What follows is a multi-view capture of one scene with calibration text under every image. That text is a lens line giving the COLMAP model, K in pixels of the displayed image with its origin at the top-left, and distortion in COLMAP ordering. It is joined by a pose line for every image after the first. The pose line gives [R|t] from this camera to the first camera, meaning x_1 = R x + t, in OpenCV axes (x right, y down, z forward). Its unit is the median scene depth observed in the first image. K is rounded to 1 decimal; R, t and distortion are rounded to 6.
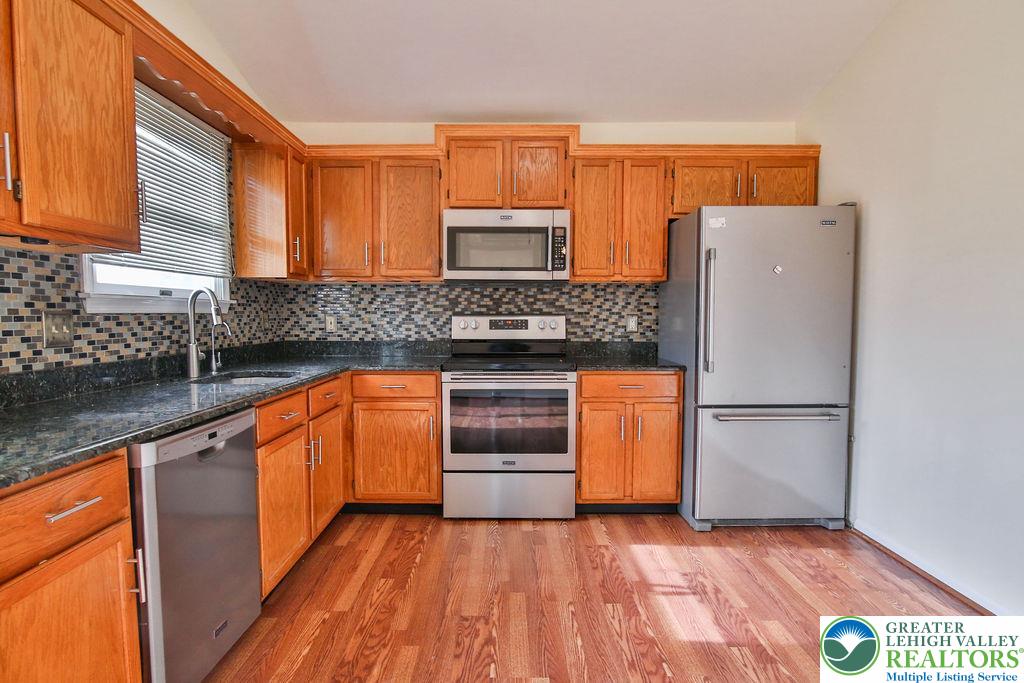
lens RADIAL K [[543.1, 0, 505.6], [0, 543.1, 350.5], [0, 0, 1]] dist [-0.019730, 0.000410]
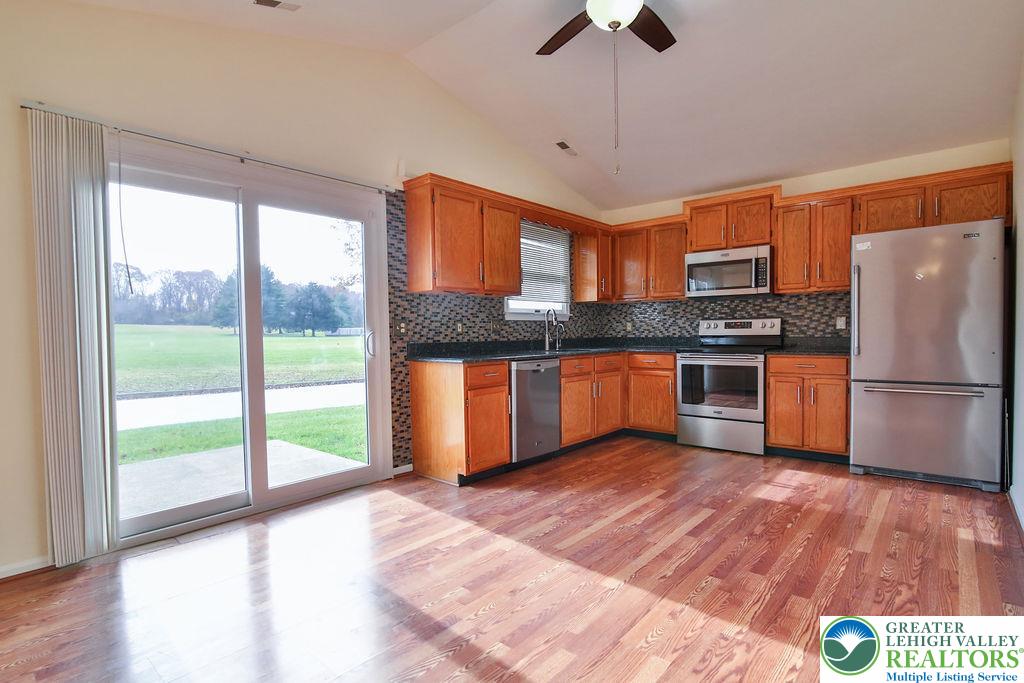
lens RADIAL K [[500.9, 0, 513.0], [0, 500.9, 342.2], [0, 0, 1]] dist [-0.012457, -0.000750]
pose [[0.763126, 0.003498, -0.646241, 0.487008], [-0.029372, 0.999140, -0.029276, 0.065121], [0.645582, 0.041323, 0.762572, -0.486429]]
